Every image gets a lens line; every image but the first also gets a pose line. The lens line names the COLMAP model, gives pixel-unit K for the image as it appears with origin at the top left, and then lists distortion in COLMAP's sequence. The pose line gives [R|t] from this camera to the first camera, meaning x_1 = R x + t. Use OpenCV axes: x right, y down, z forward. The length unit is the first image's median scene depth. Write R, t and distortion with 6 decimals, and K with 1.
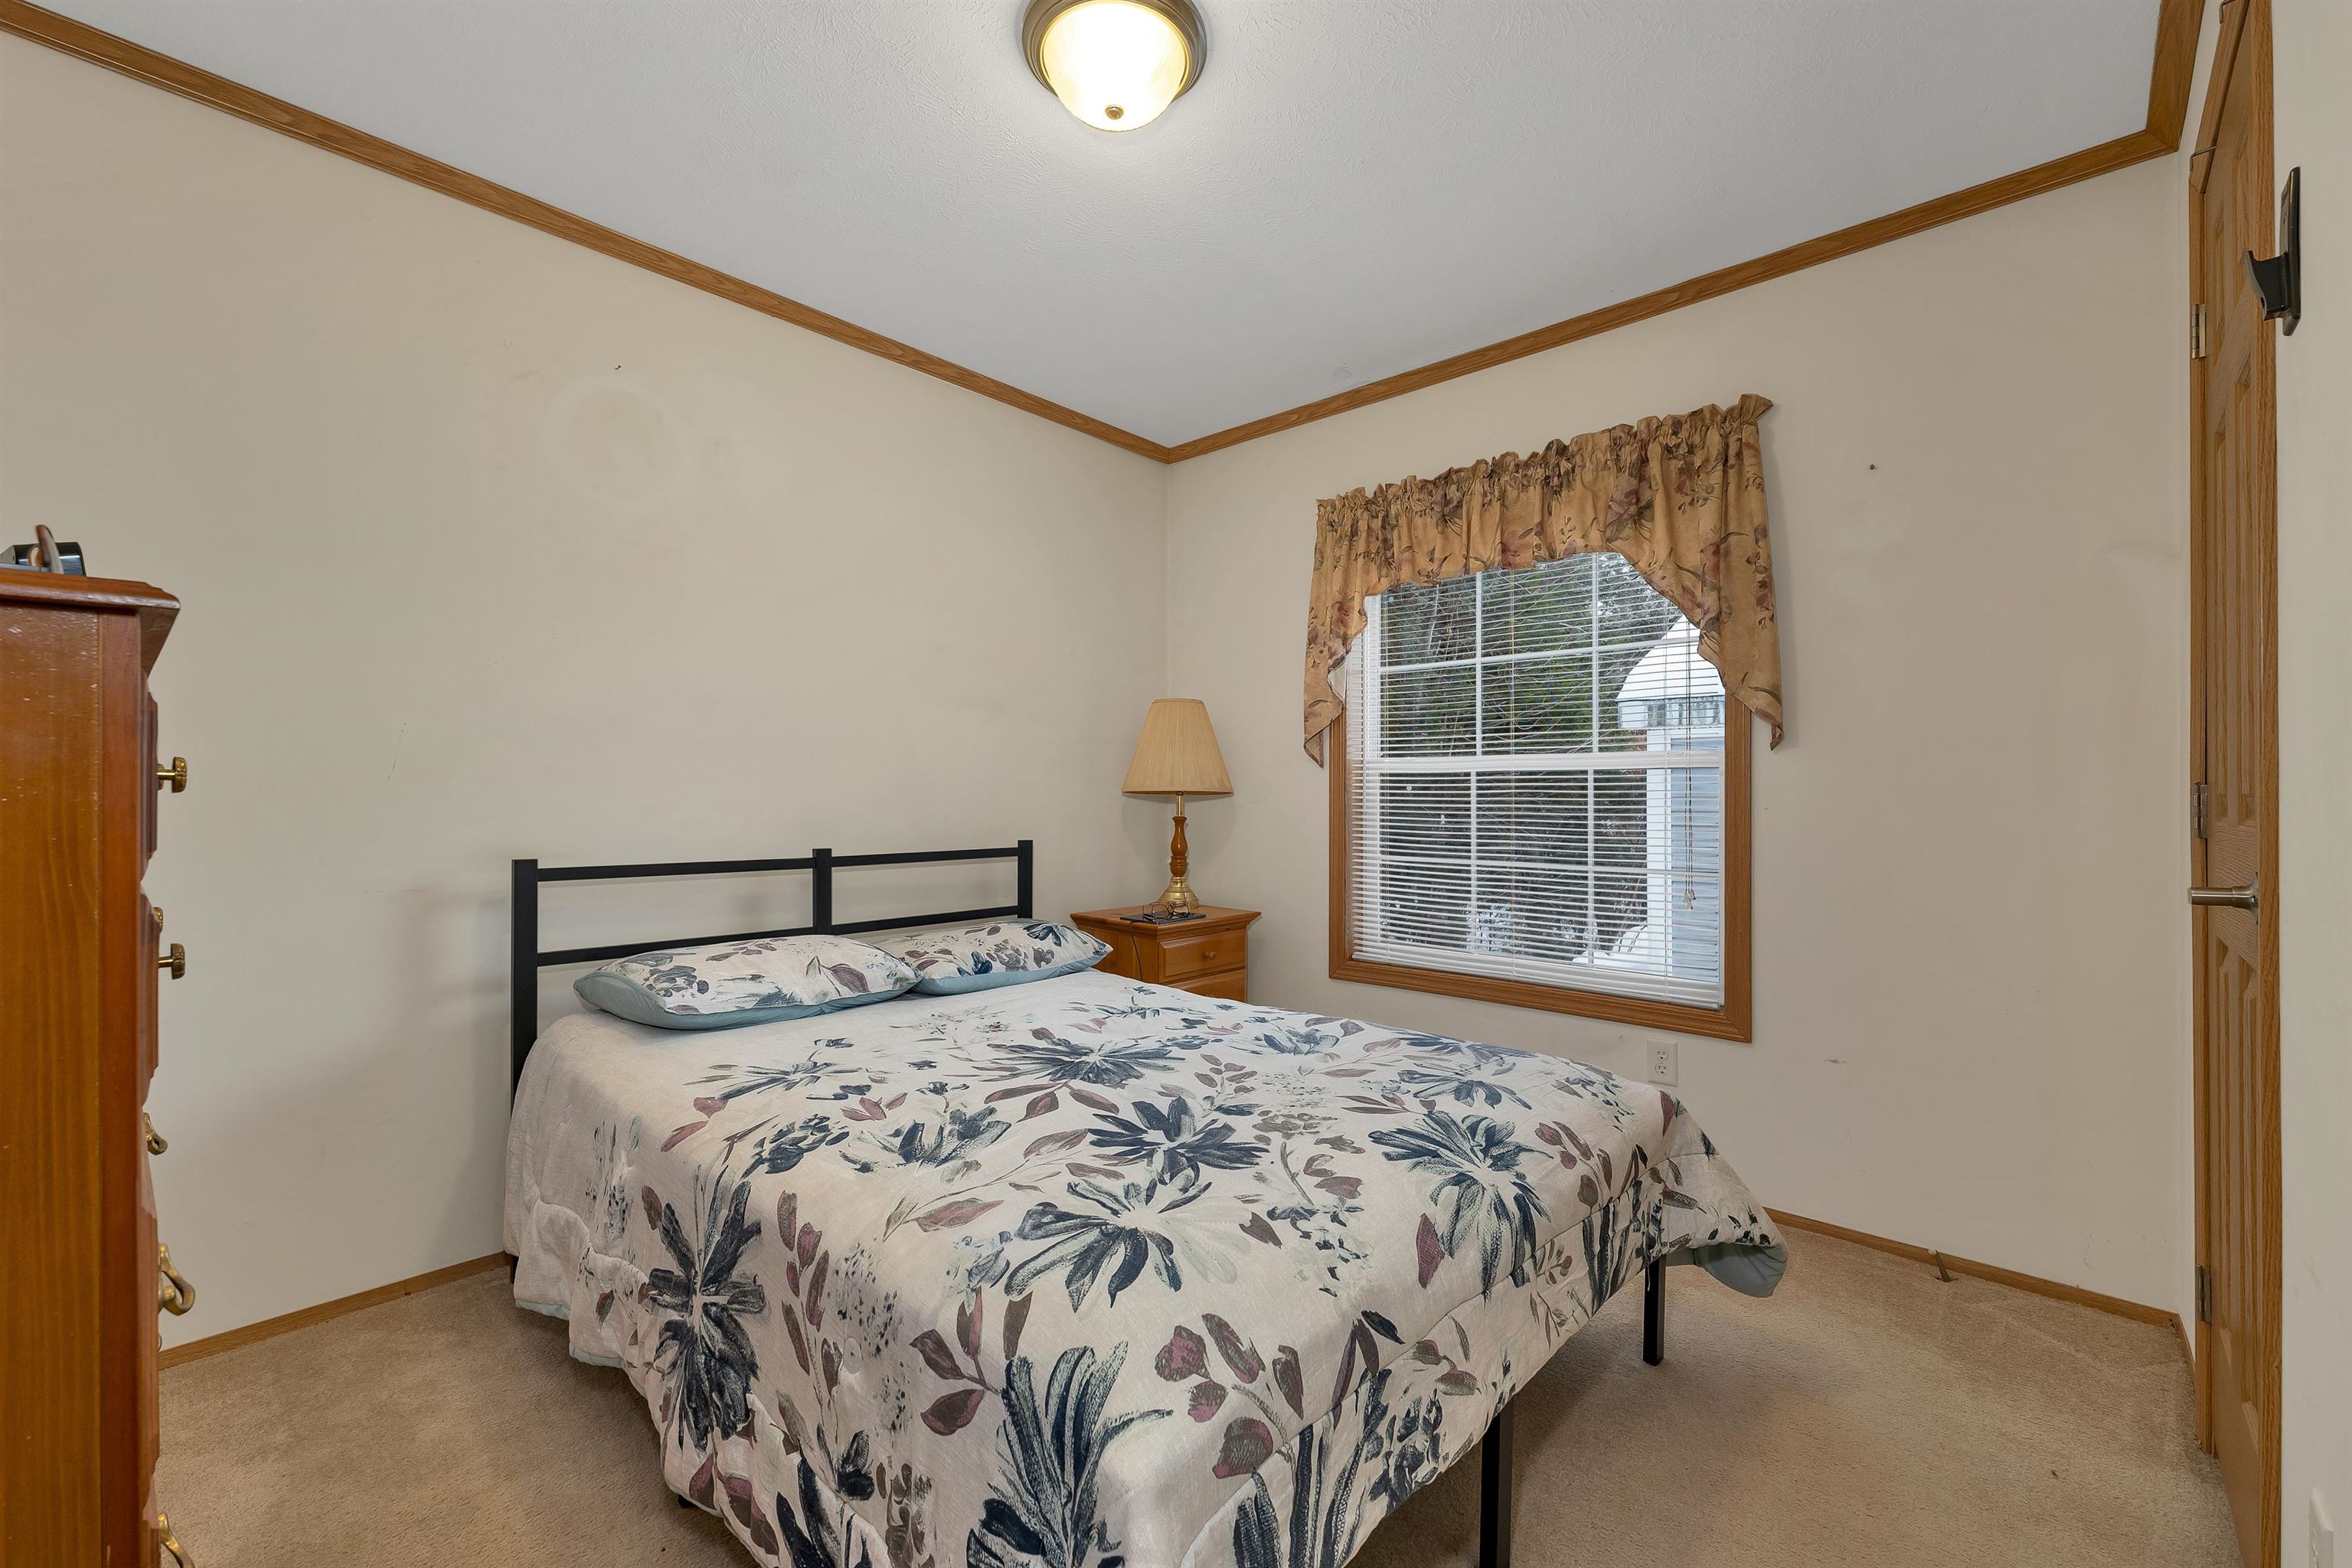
lens RADIAL K [[1007.6, 0, 1174.6], [0, 1007.6, 785.3], [0, 0, 1]] dist [0.005120, -0.001151]
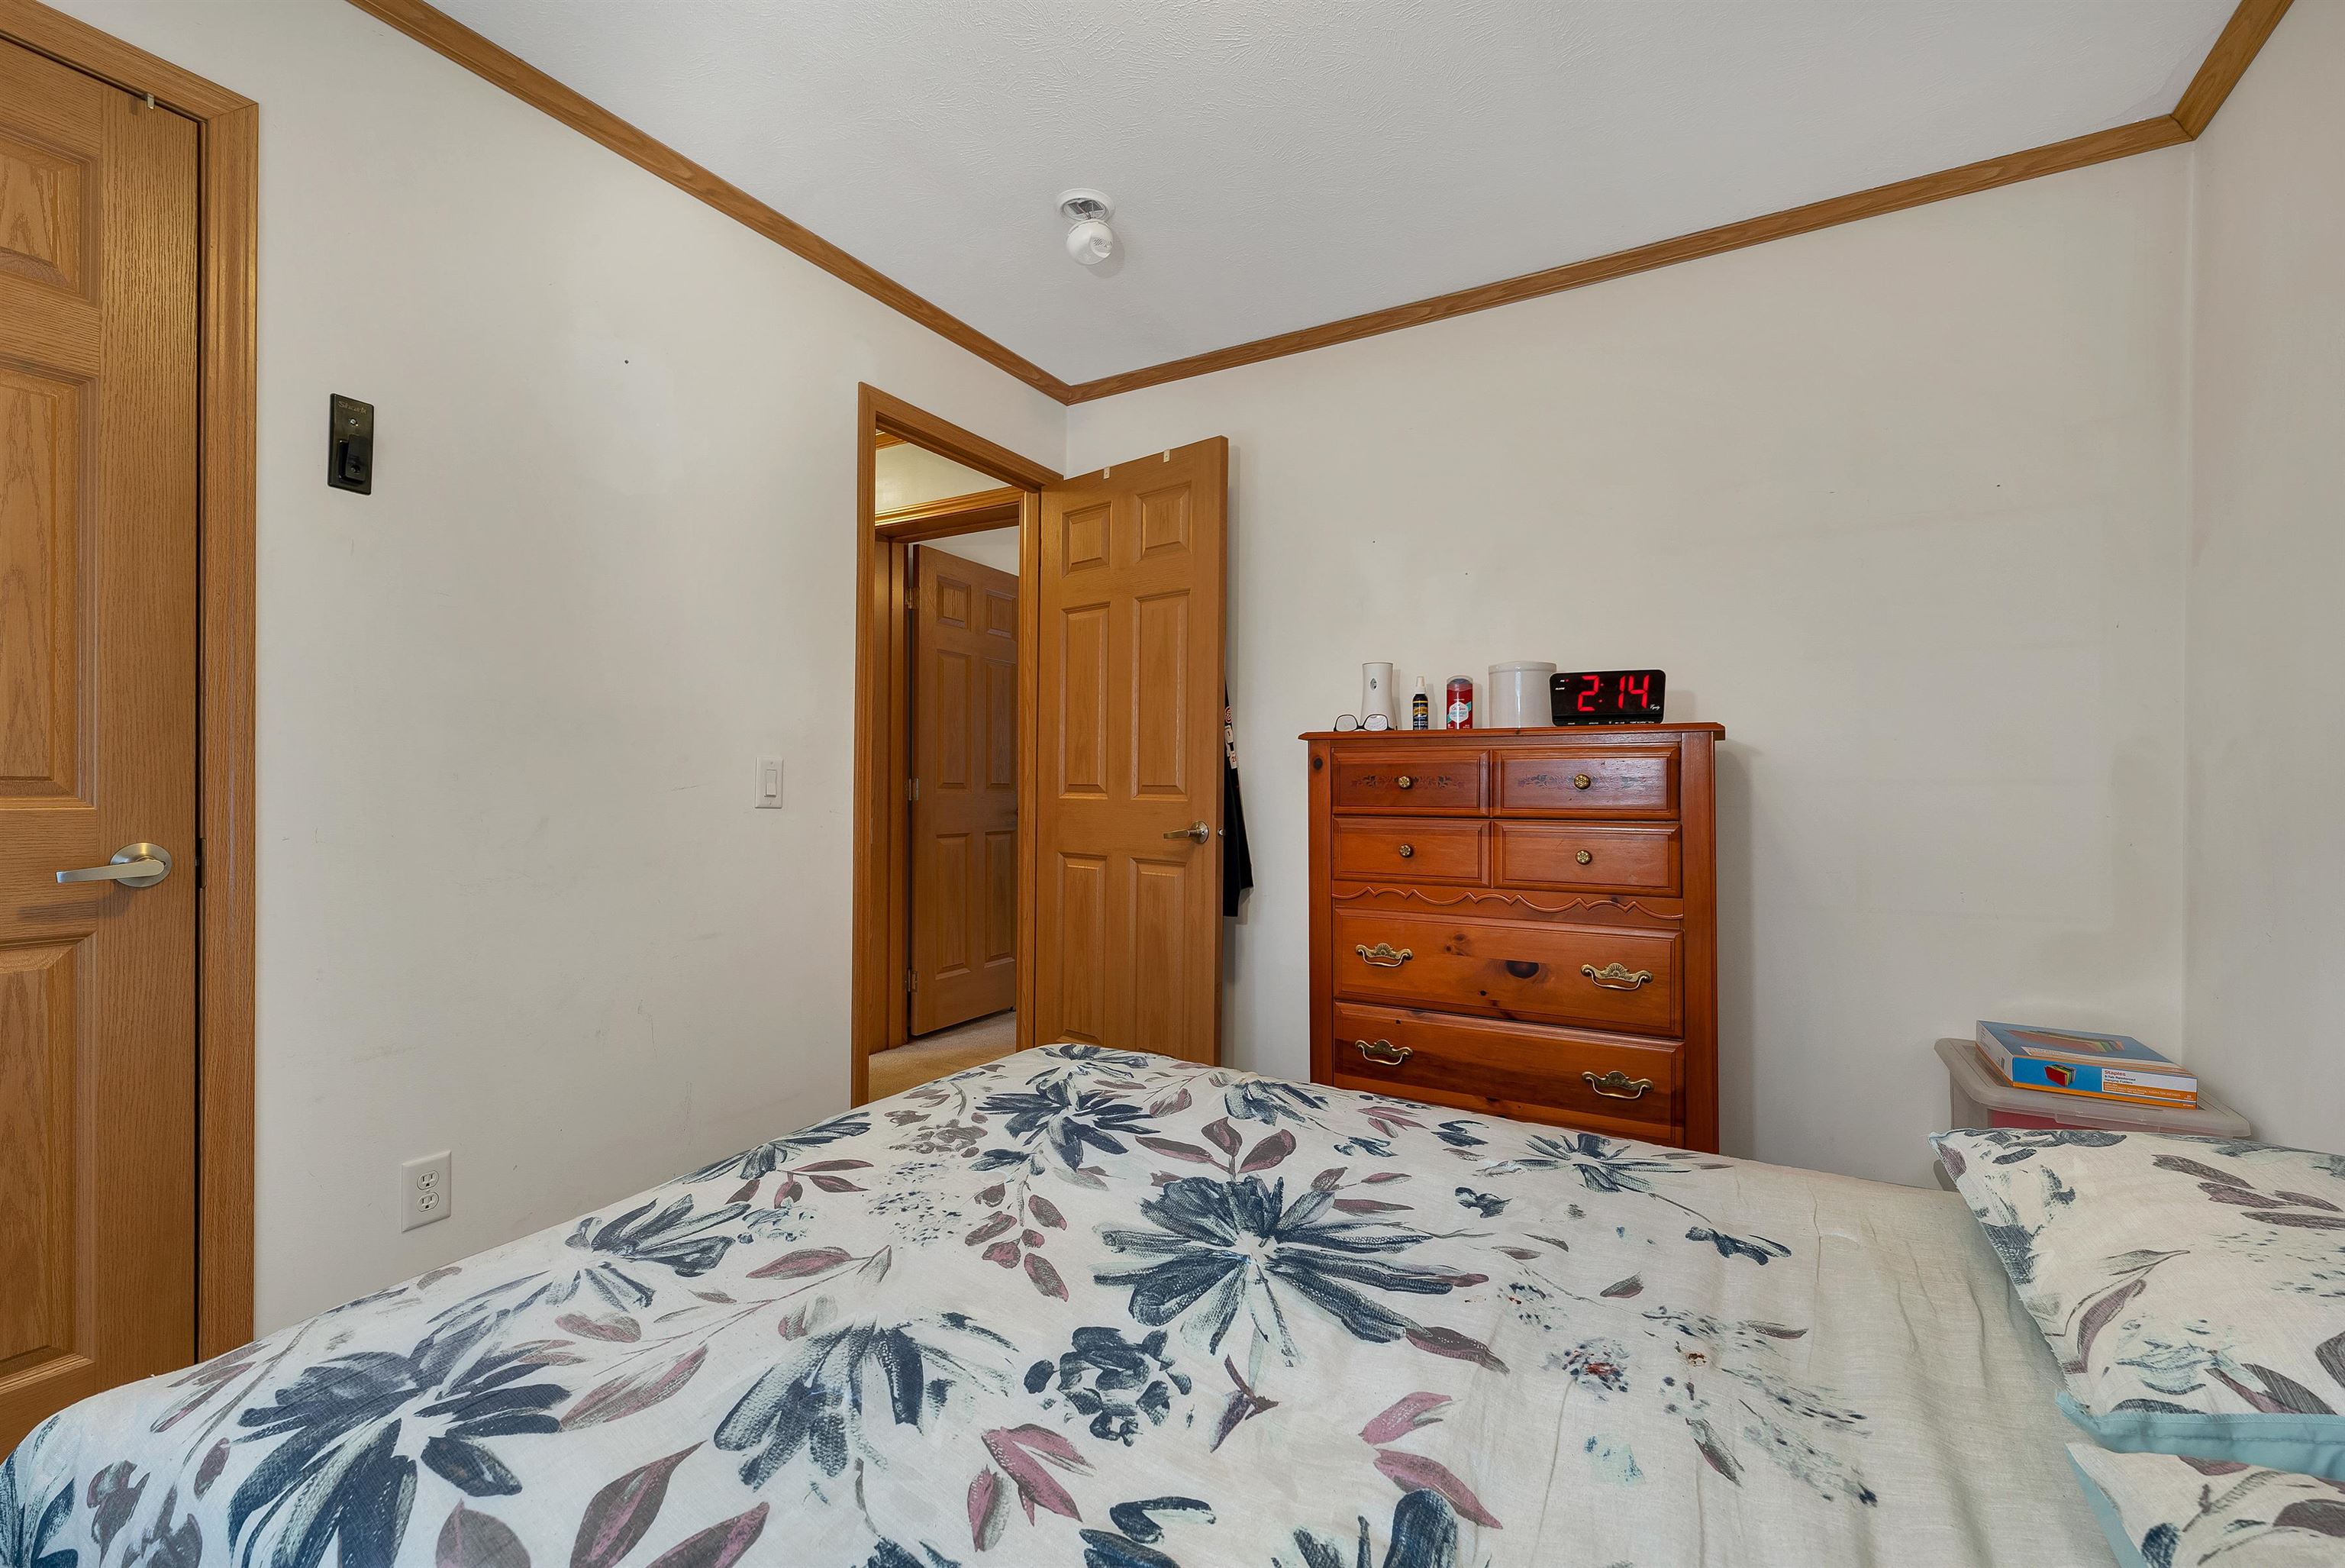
lens RADIAL K [[1004.7, 0, 1175.6], [0, 1004.7, 792.4], [0, 0, 1]] dist [0.005120, -0.001151]
pose [[-0.977027, -0.008411, -0.212951, 0.098290], [-0.007368, 0.999957, -0.005689, 0.017893], [0.212989, -0.003989, -0.977046, 1.784156]]
